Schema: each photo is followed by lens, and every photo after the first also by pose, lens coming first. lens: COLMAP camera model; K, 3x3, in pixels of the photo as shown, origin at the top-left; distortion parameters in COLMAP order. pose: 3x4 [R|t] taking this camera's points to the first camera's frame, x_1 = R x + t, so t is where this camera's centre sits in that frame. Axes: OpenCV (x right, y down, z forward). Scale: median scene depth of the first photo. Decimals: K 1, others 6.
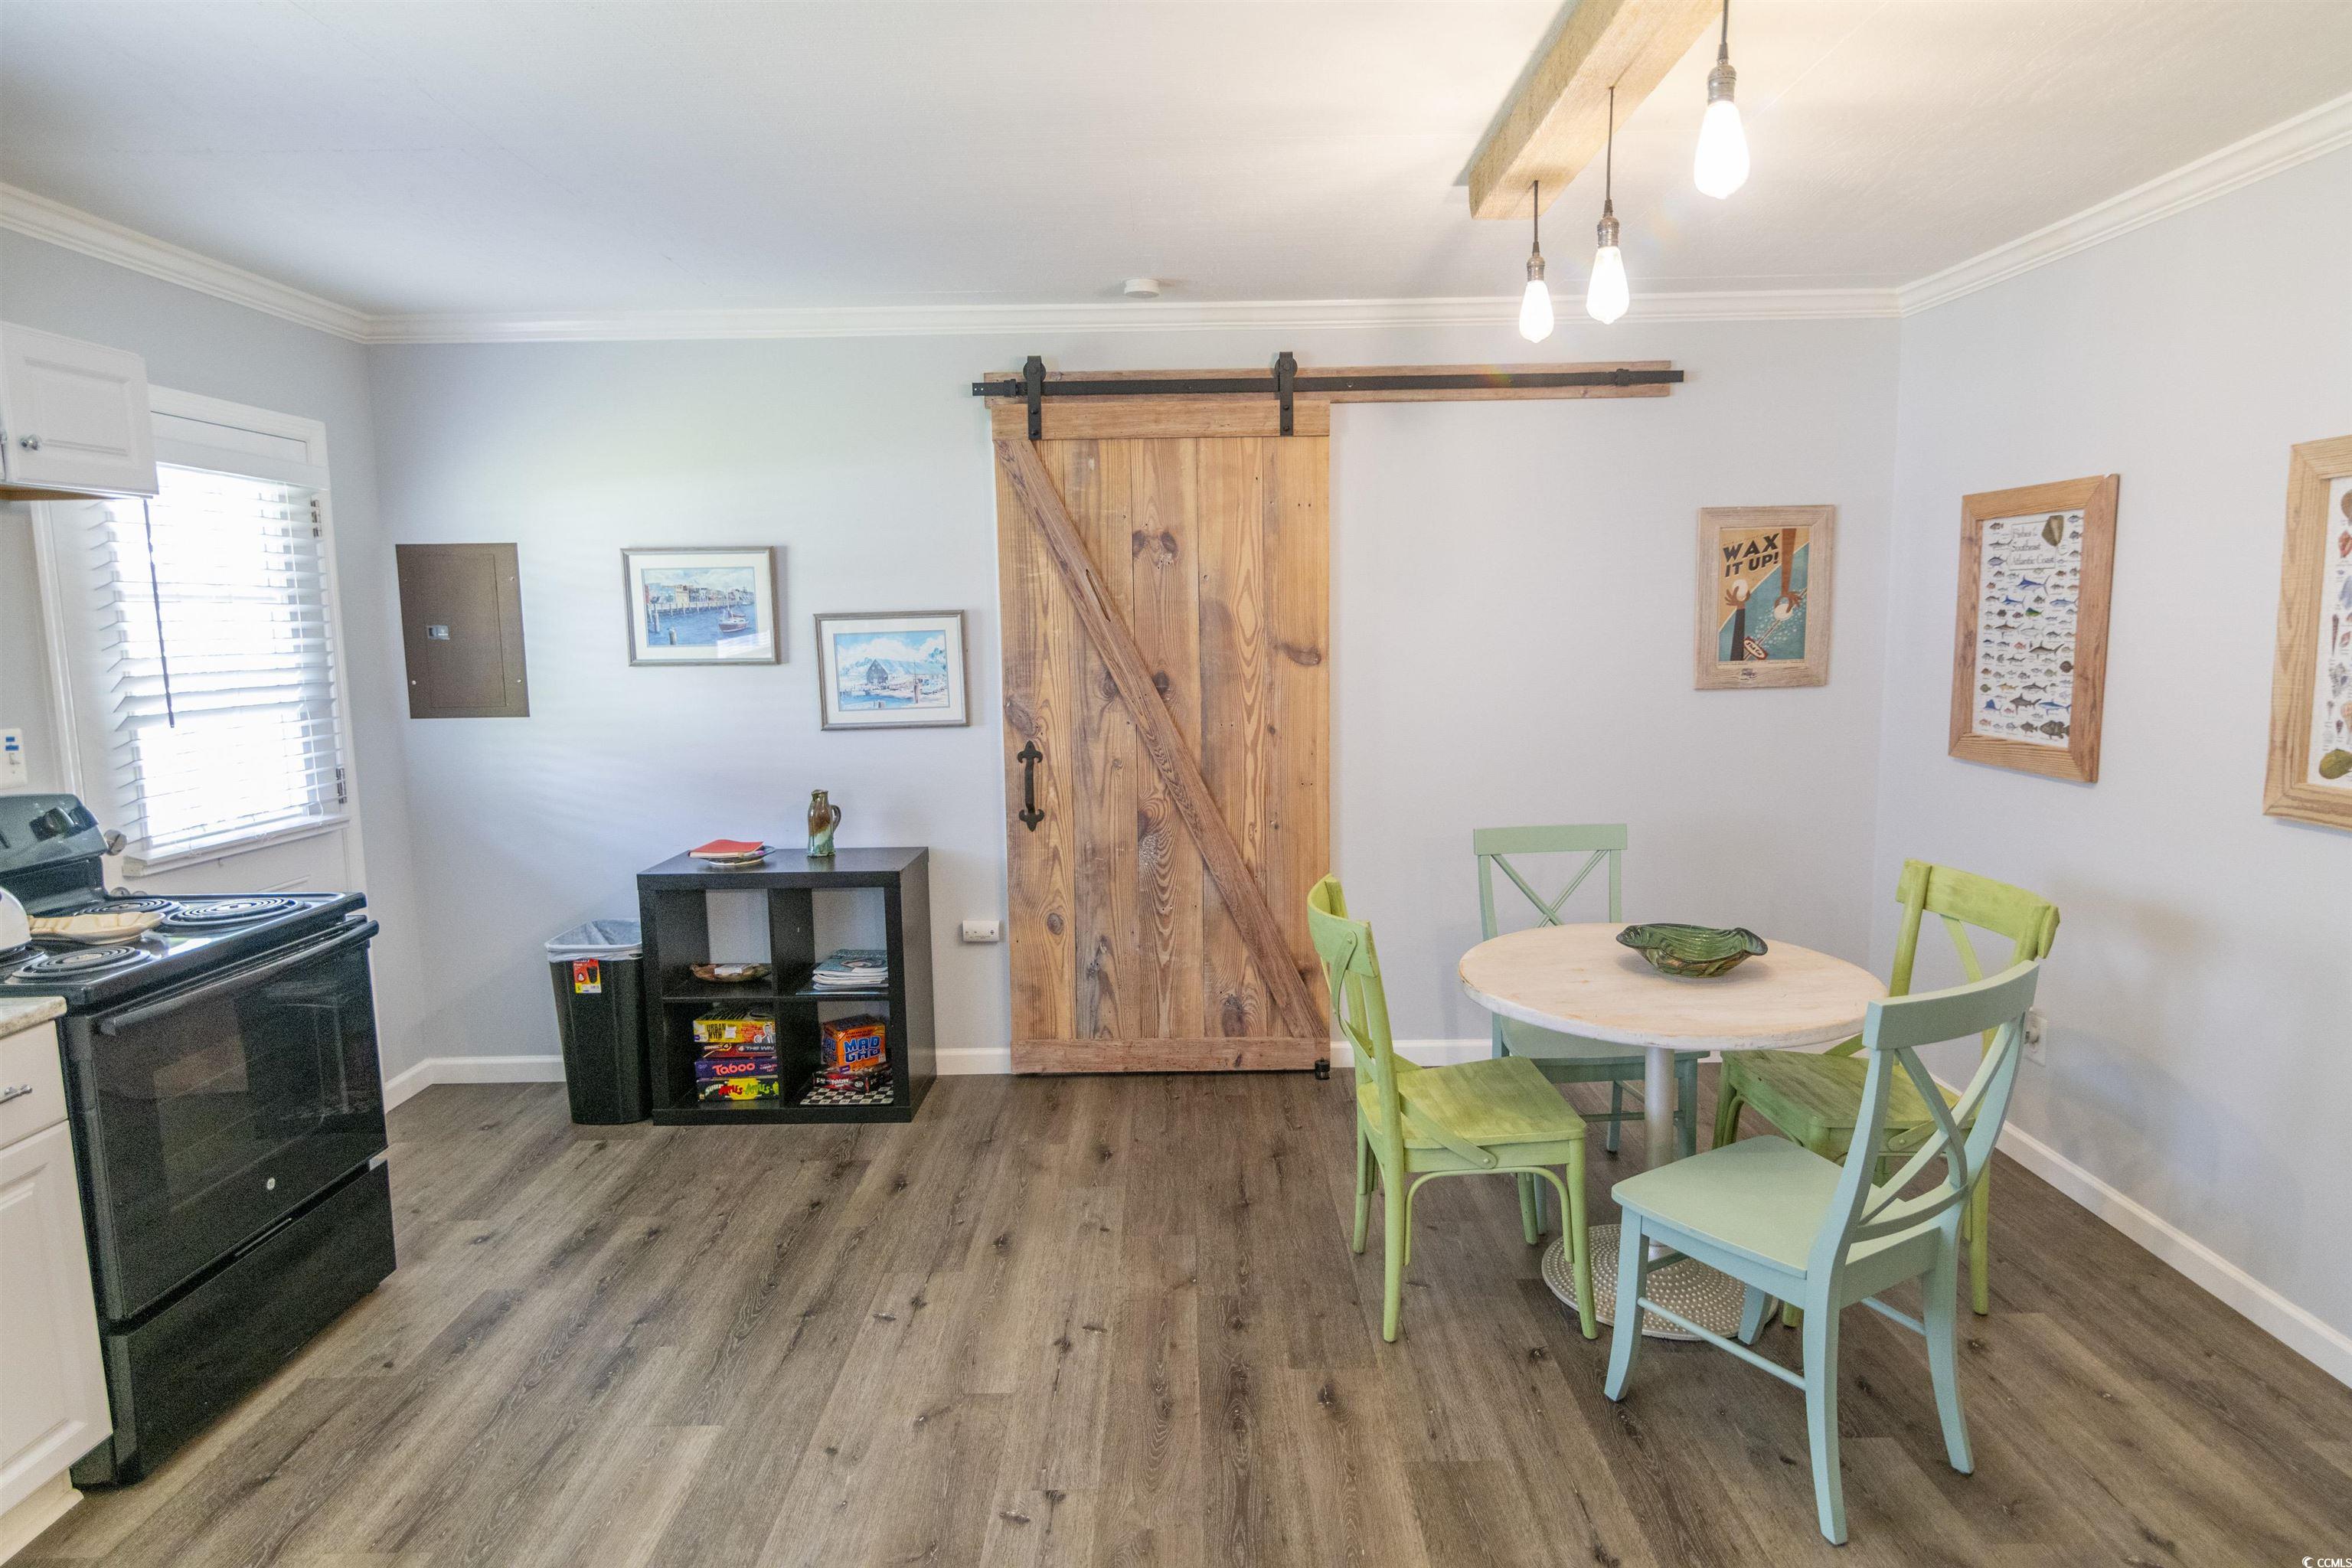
lens RADIAL K [[1317.3, 0, 1193.0], [0, 1317.3, 790.0], [0, 0, 1]] dist [0.002536, 0.000321]
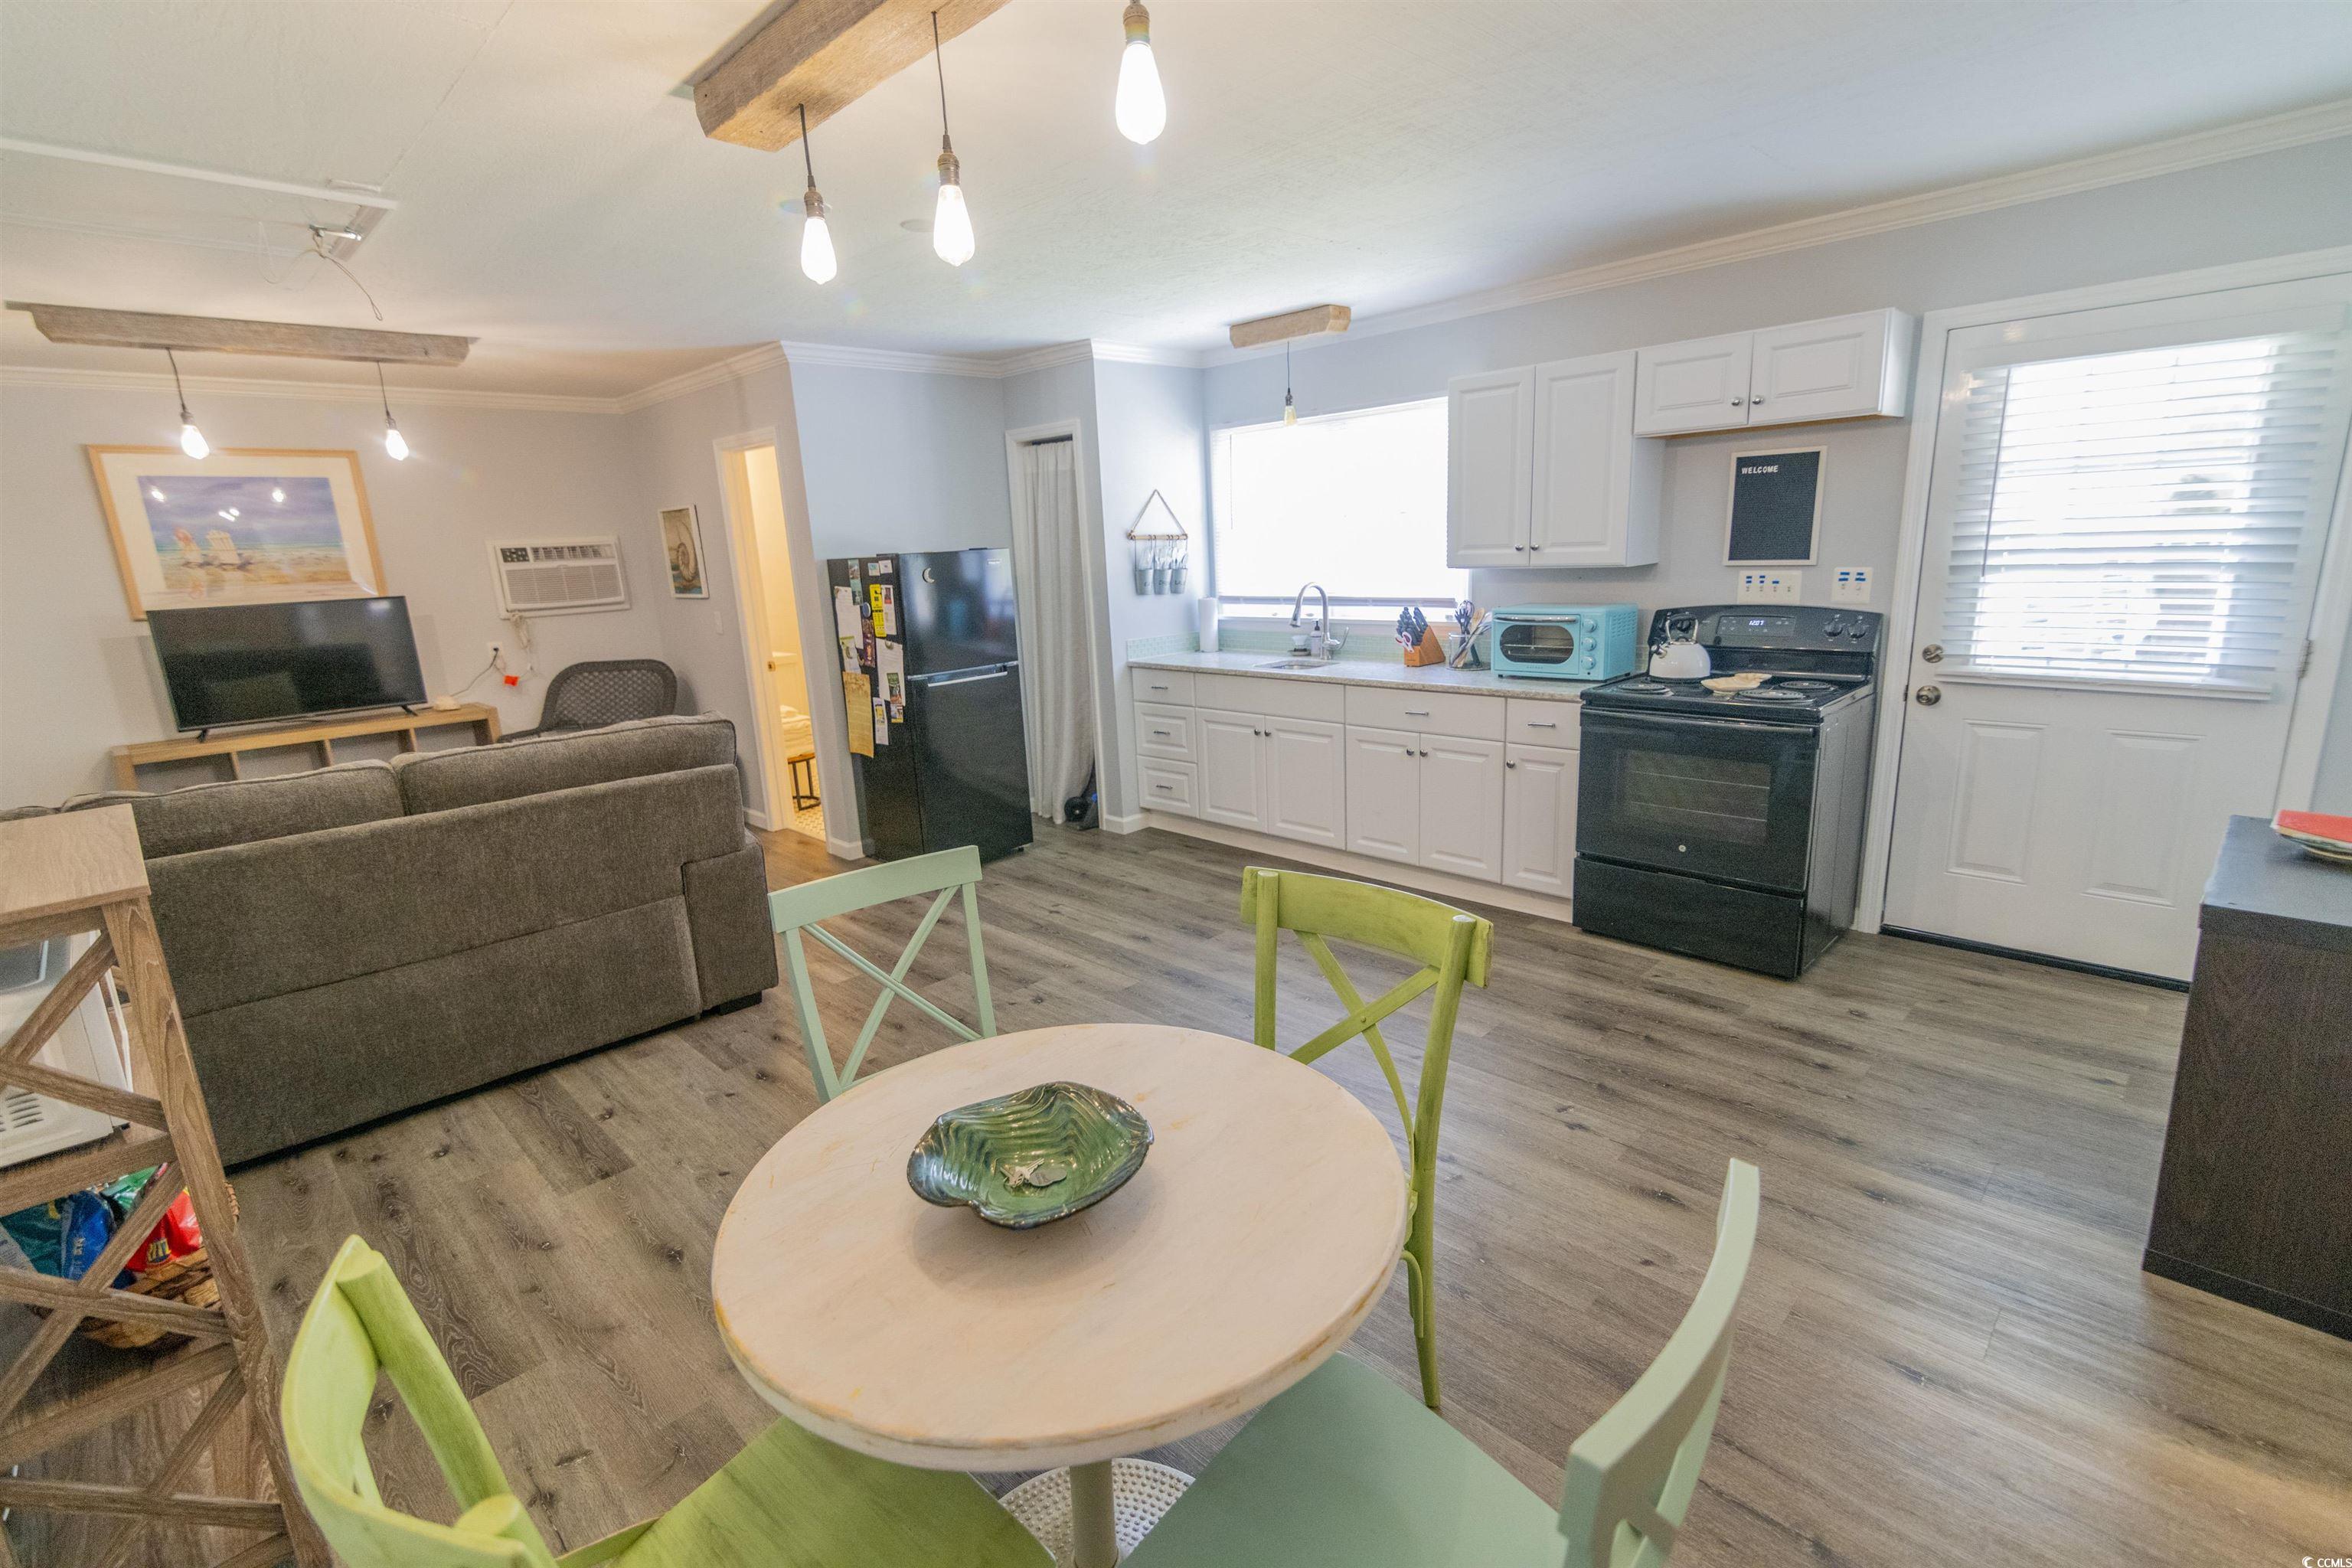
lens RADIAL K [[1059.2, 0, 1182.9], [0, 1059.2, 770.7], [0, 0, 1]] dist [0.016609, -0.001065]
pose [[-0.707937, 0.200822, -0.677123, 0.520128], [-0.036969, 0.946873, 0.319477, -0.164408], [0.705307, 0.251202, -0.662902, 1.118158]]
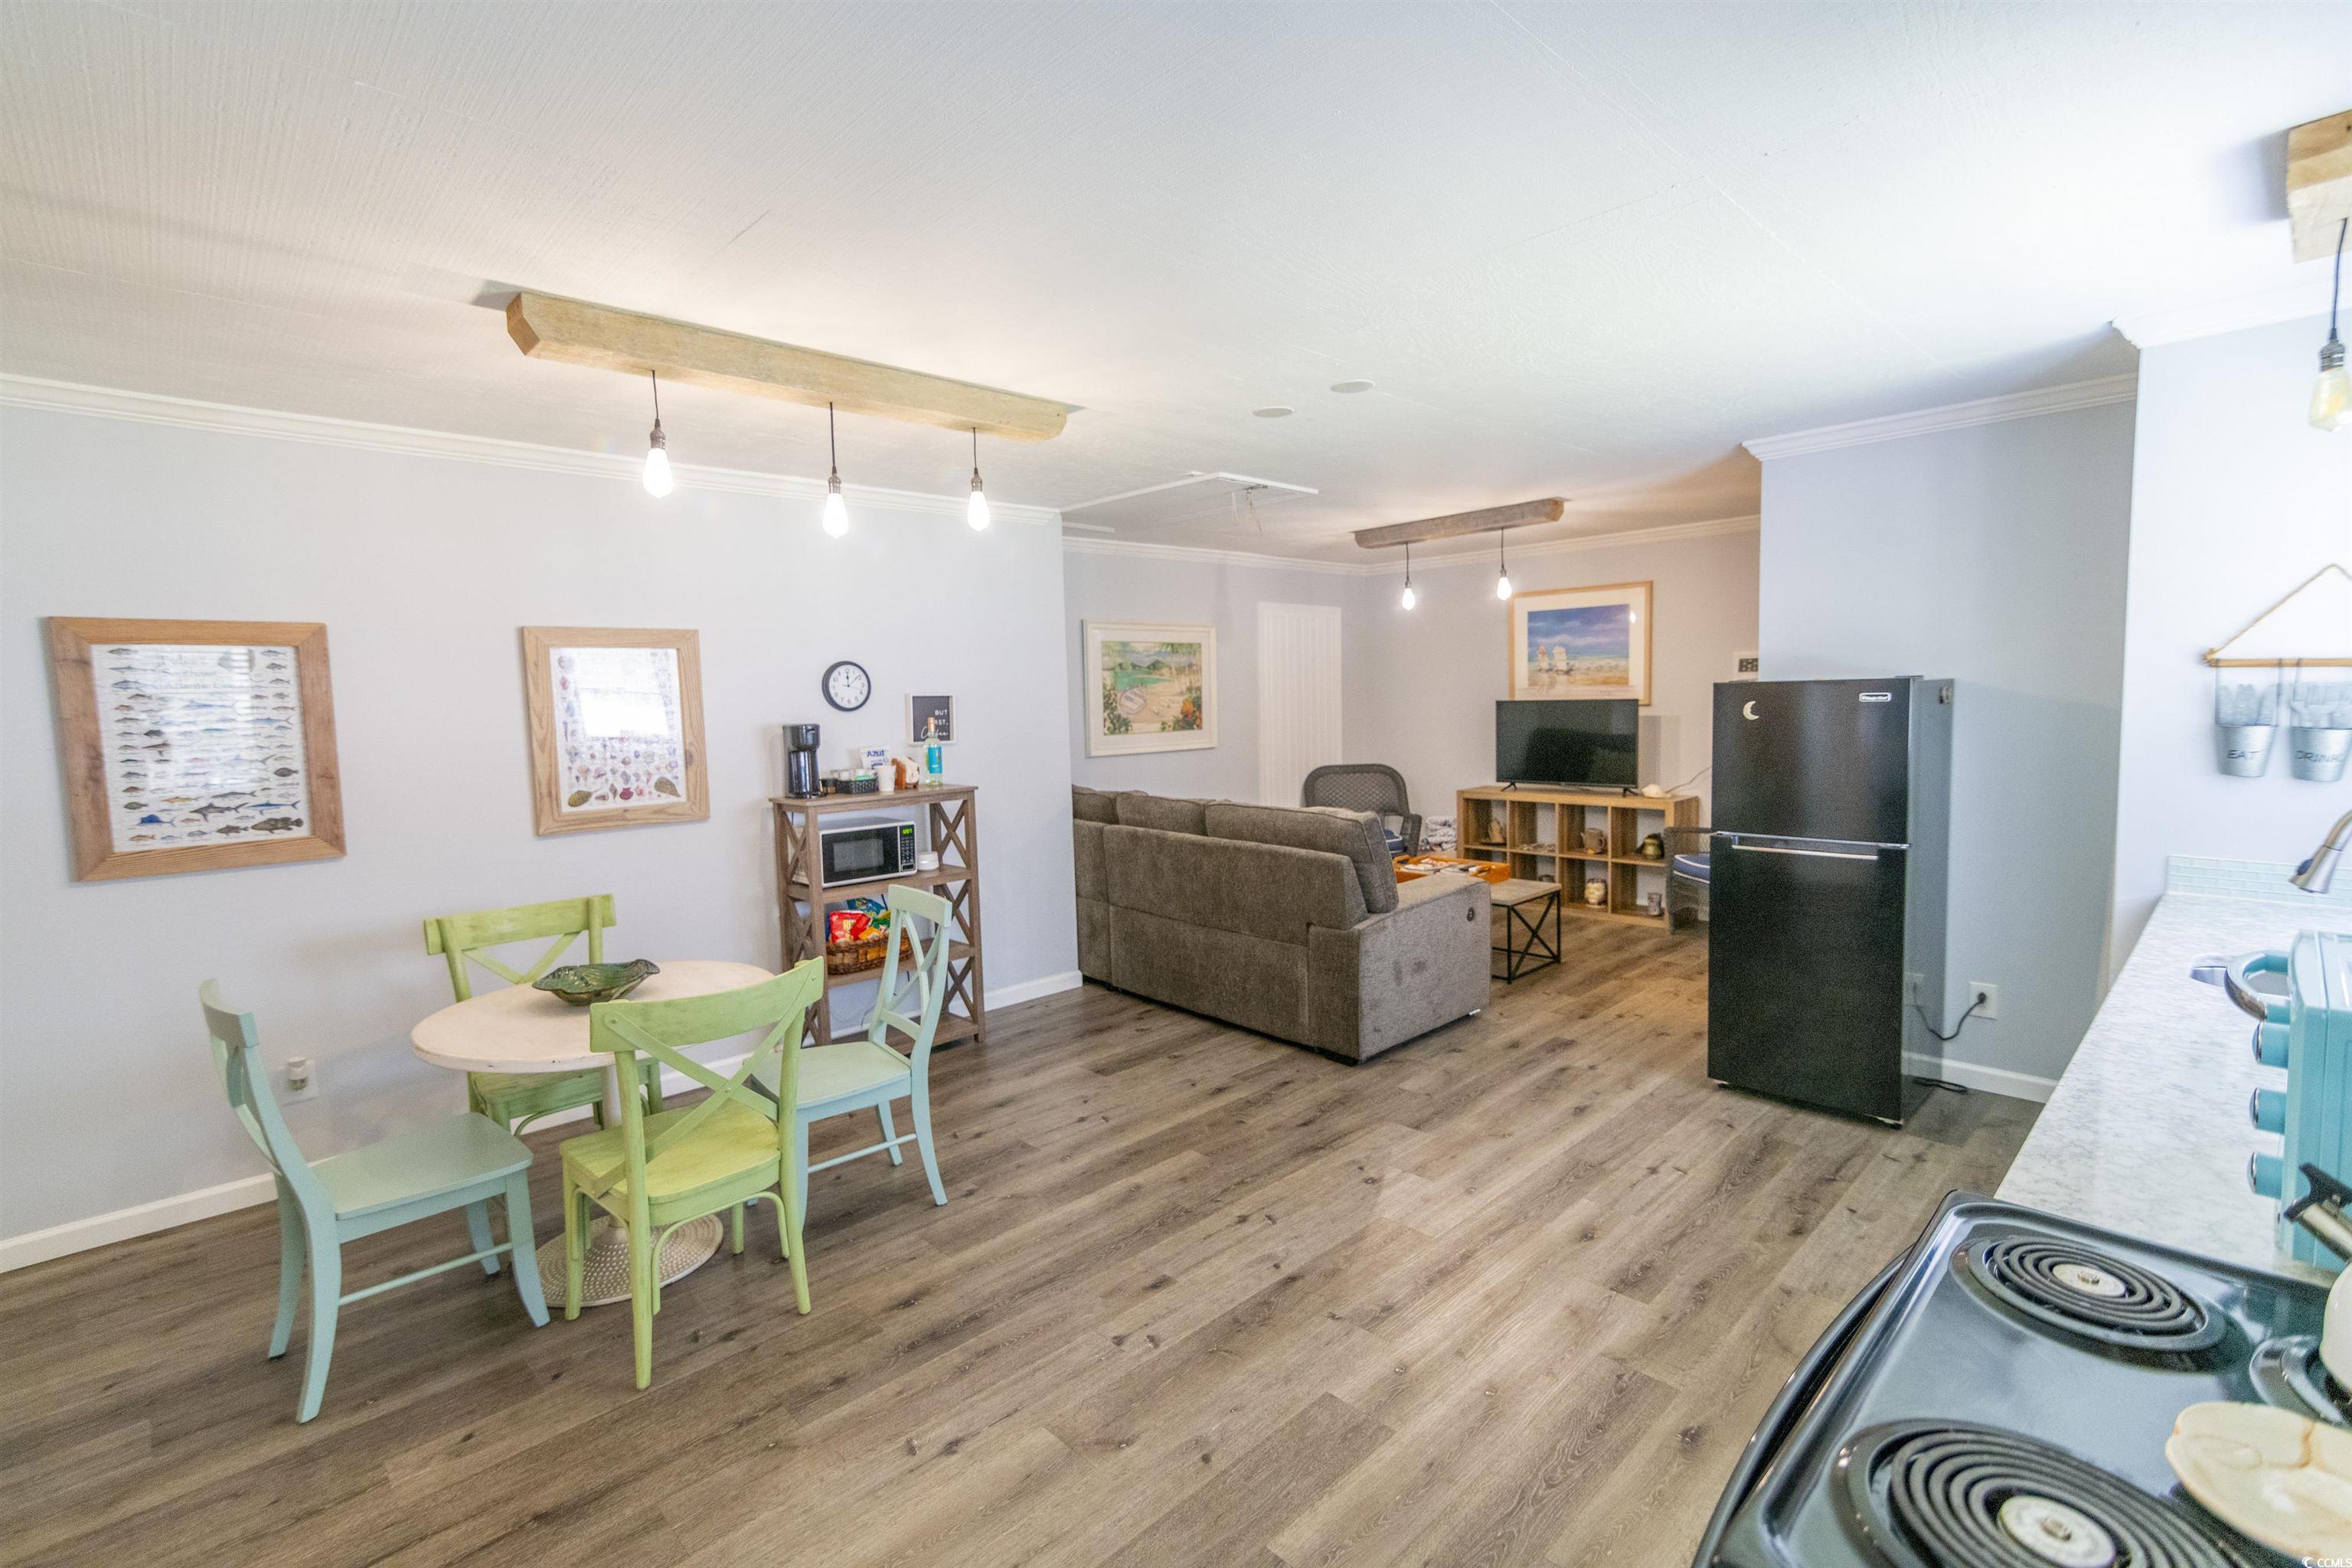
lens RADIAL K [[1059.2, 0, 1178.9], [0, 1059.2, 775.8], [0, 0, 1]] dist [0.016609, -0.001065]
pose [[-0.690259, -0.025010, 0.723130, -0.627758], [0.132859, 0.978029, 0.160645, -0.137900], [-0.711260, 0.206961, -0.671771, 1.062758]]
